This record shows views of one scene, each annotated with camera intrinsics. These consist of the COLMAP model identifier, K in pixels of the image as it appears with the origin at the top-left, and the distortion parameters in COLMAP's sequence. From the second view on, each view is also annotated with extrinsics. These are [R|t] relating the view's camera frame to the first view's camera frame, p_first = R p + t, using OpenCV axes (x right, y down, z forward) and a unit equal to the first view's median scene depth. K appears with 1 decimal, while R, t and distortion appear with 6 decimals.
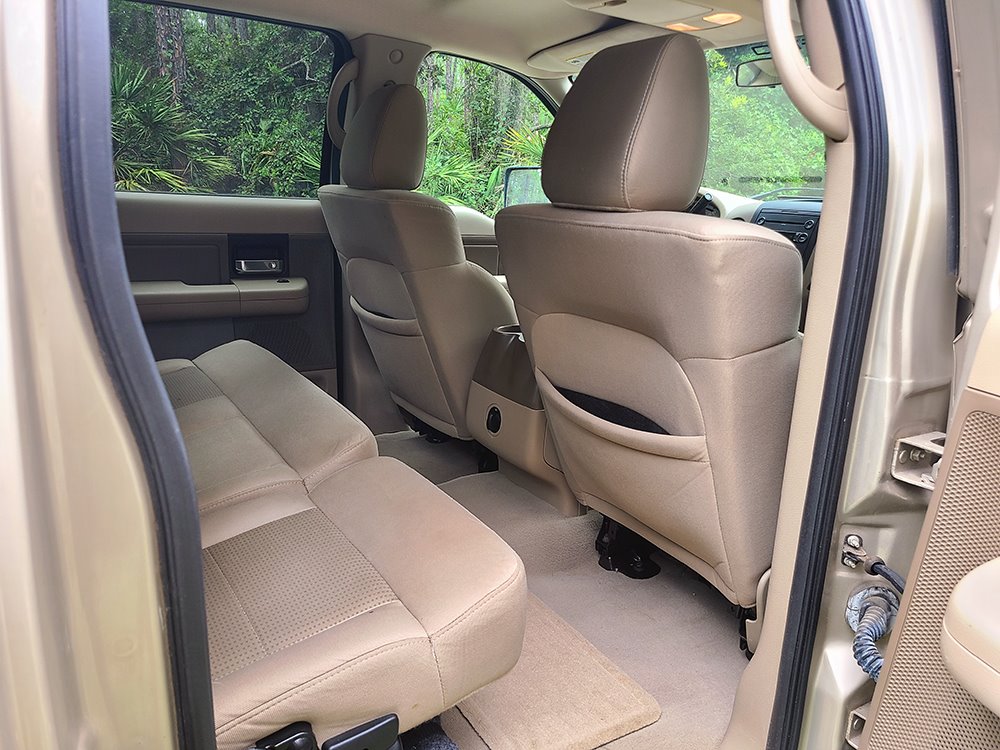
lens RADIAL K [[761.0, 0, 508.2], [0, 761.0, 389.9], [0, 0, 1]] dist [0.048968, -0.032318]
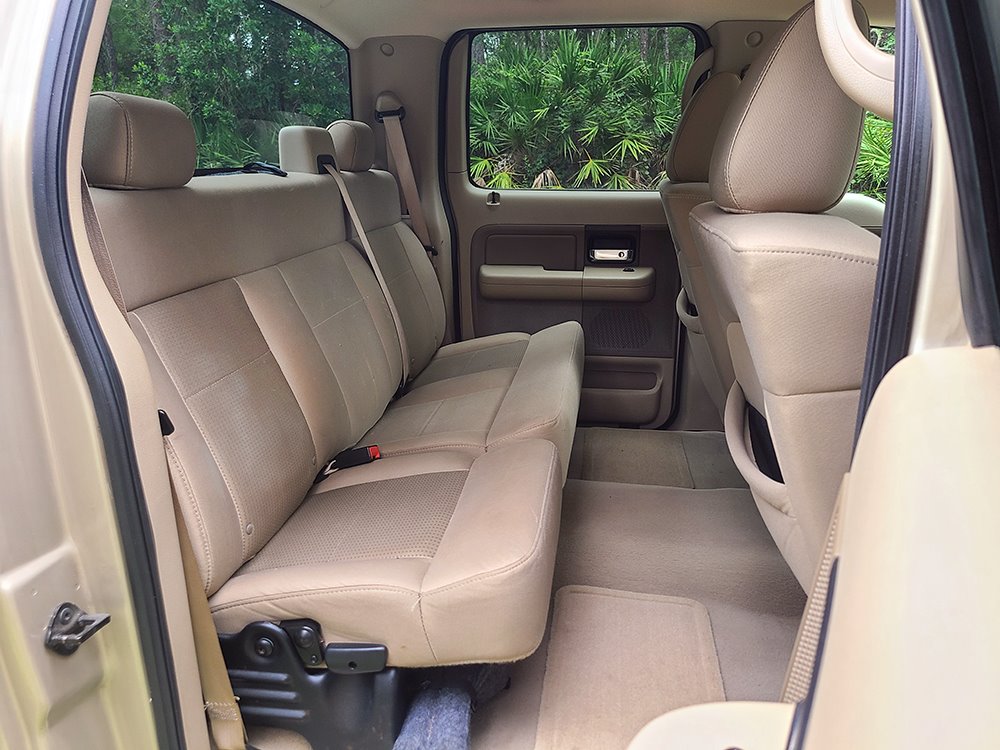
lens RADIAL K [[761.0, 0, 490.6], [0, 761.0, 385.1], [0, 0, 1]] dist [0.048968, -0.032318]
pose [[0.757152, 0.147834, -0.636291, 0.269091], [-0.137928, 0.988275, 0.065485, -0.028990], [0.638512, 0.038180, 0.768664, 0.076001]]
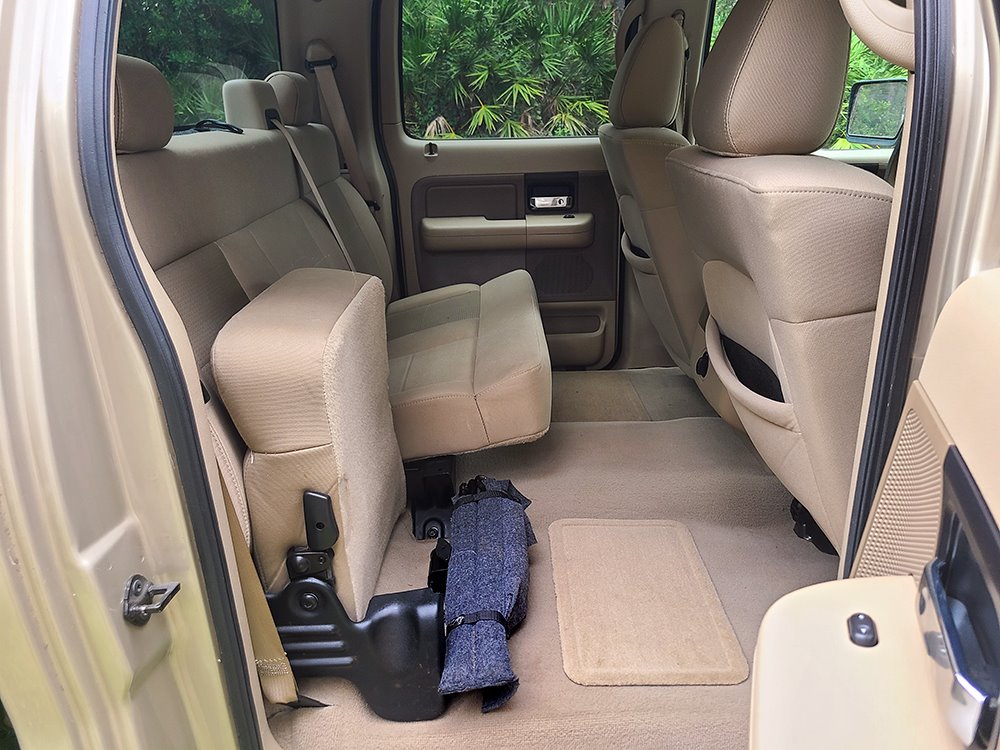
lens RADIAL K [[761.0, 0, 500.8], [0, 761.0, 388.6], [0, 0, 1]] dist [0.048968, -0.032318]
pose [[0.847748, 0.128463, -0.514606, 0.222530], [-0.079539, 0.990045, 0.116120, -0.019310], [0.524401, -0.057509, 0.849527, 0.015399]]
